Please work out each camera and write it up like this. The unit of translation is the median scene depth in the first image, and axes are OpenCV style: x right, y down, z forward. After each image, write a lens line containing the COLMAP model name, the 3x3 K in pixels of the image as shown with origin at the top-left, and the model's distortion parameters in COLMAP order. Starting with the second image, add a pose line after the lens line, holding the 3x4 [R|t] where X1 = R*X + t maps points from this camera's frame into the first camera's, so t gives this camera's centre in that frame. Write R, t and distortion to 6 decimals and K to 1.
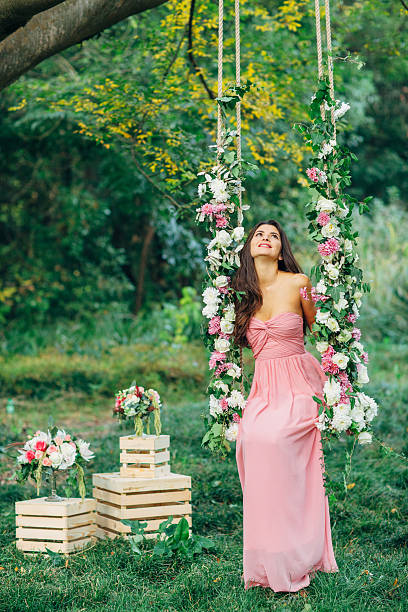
lens RADIAL K [[1450.3, 0, 203.3], [0, 1450.3, 305.8], [0, 0, 1]] dist [-0.061726, -0.513713]
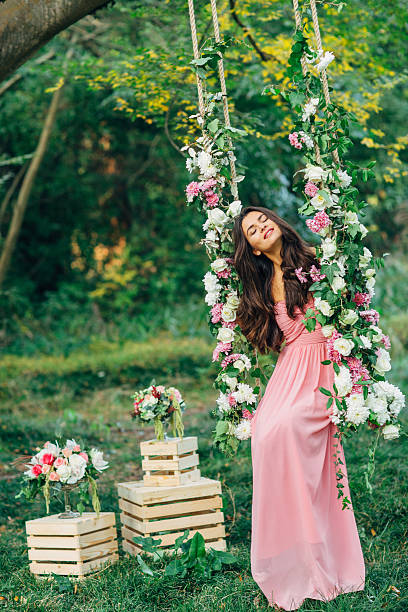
lens RADIAL K [[1450.3, 0, 203.3], [0, 1450.3, 305.8], [0, 0, 1]] dist [-0.061726, -0.513713]
pose [[0.989915, -0.068836, -0.123813, 0.099757], [0.071595, 0.997272, 0.017966, -0.008497], [0.122239, -0.026649, 0.992143, 0.104113]]
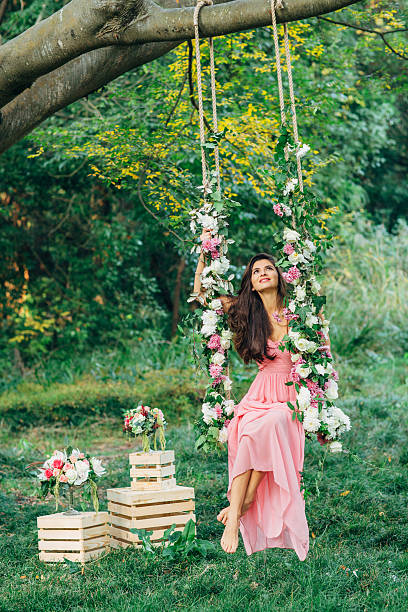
lens RADIAL K [[1440.8, 0, 175.7], [0, 1440.8, 210.1], [0, 0, 1]] dist [0.113836, 0.054845]
pose [[0.997635, -0.045898, -0.051155, 0.041938], [0.041507, 0.995616, -0.083820, 0.000348], [0.054778, 0.081499, 0.995167, -0.103265]]
